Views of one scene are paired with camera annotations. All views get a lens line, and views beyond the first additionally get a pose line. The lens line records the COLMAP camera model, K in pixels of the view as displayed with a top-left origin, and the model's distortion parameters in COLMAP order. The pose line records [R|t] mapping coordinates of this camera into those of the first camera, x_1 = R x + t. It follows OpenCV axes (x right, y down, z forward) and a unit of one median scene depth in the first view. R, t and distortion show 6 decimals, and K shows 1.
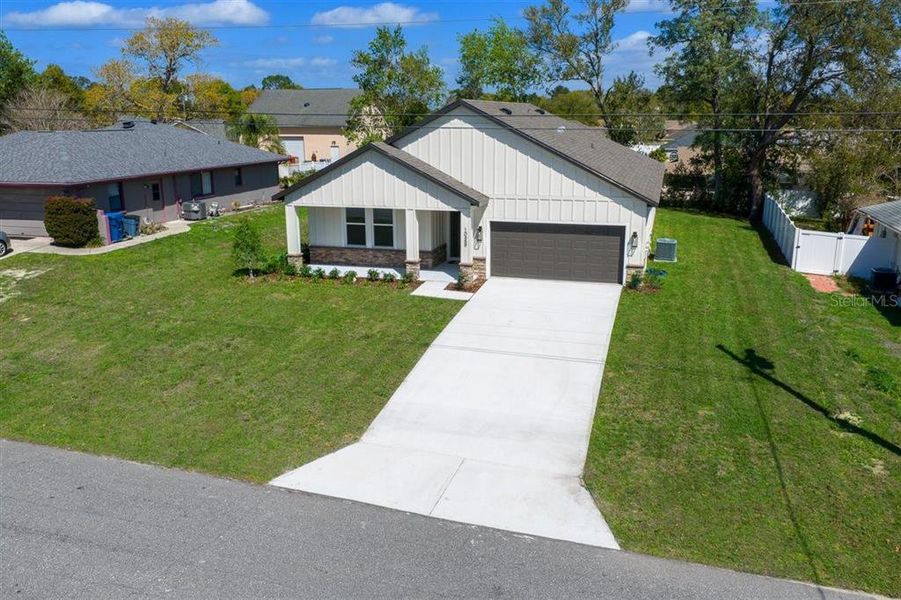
lens RADIAL K [[727.1, 0, 450.5], [0, 727.1, 300.0], [0, 0, 1]] dist [0.001004, -0.000783]
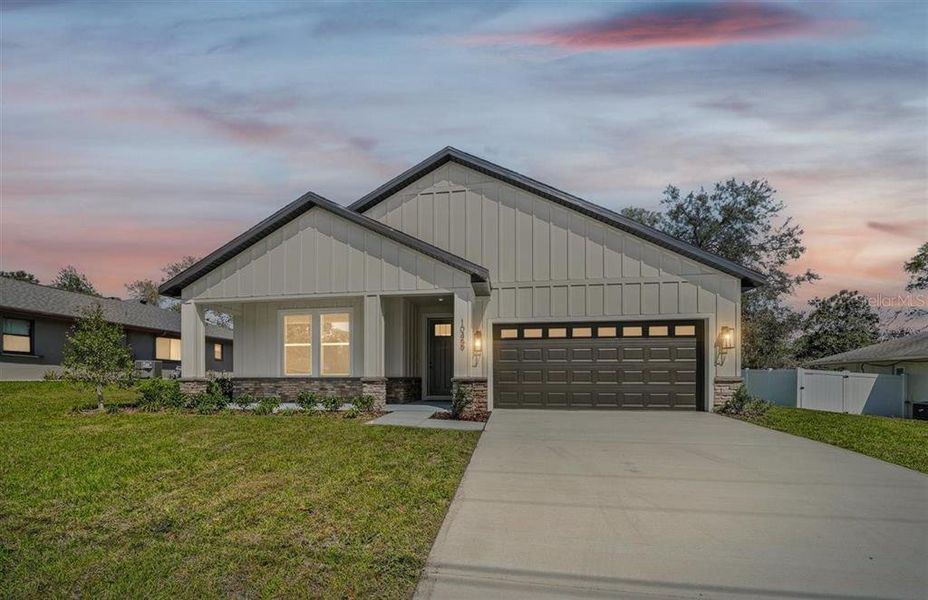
lens RADIAL K [[377.4, 0, 450.3], [0, 377.4, 377.4], [0, 0, 1]] dist [-0.018850, 0.000088]
pose [[0.992894, 0.007881, 0.118737, -0.025438], [0.022830, 0.966653, -0.255070, 0.027534], [-0.116788, 0.255968, 0.959605, 0.674986]]
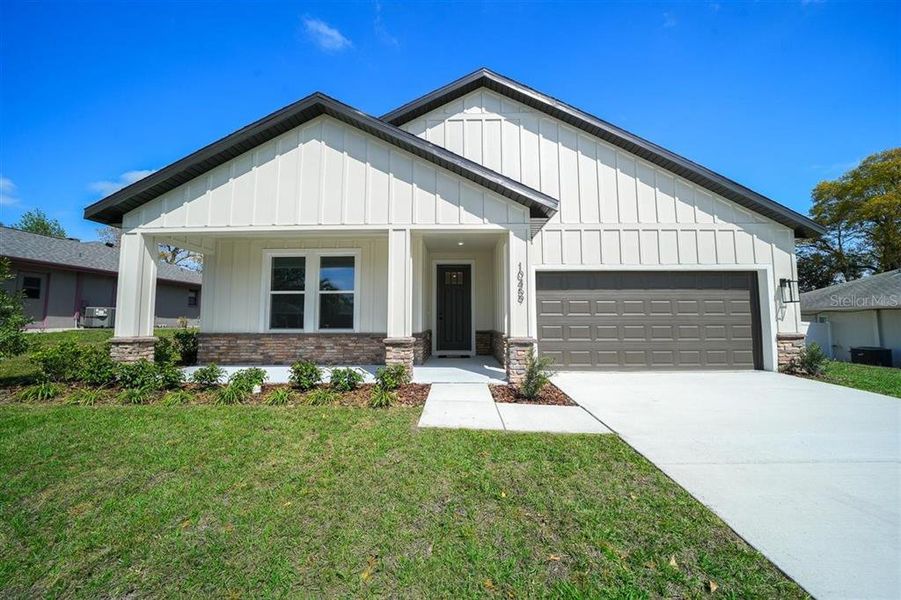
lens RADIAL K [[300.9, 0, 450.5], [0, 300.9, 300.0], [0, 0, 1]] dist [-0.021352, -0.000019]
pose [[0.964533, 0.023322, 0.262932, -0.071537], [0.061406, 0.948937, -0.309433, -0.017162], [-0.256722, 0.314603, 0.913848, 0.798975]]
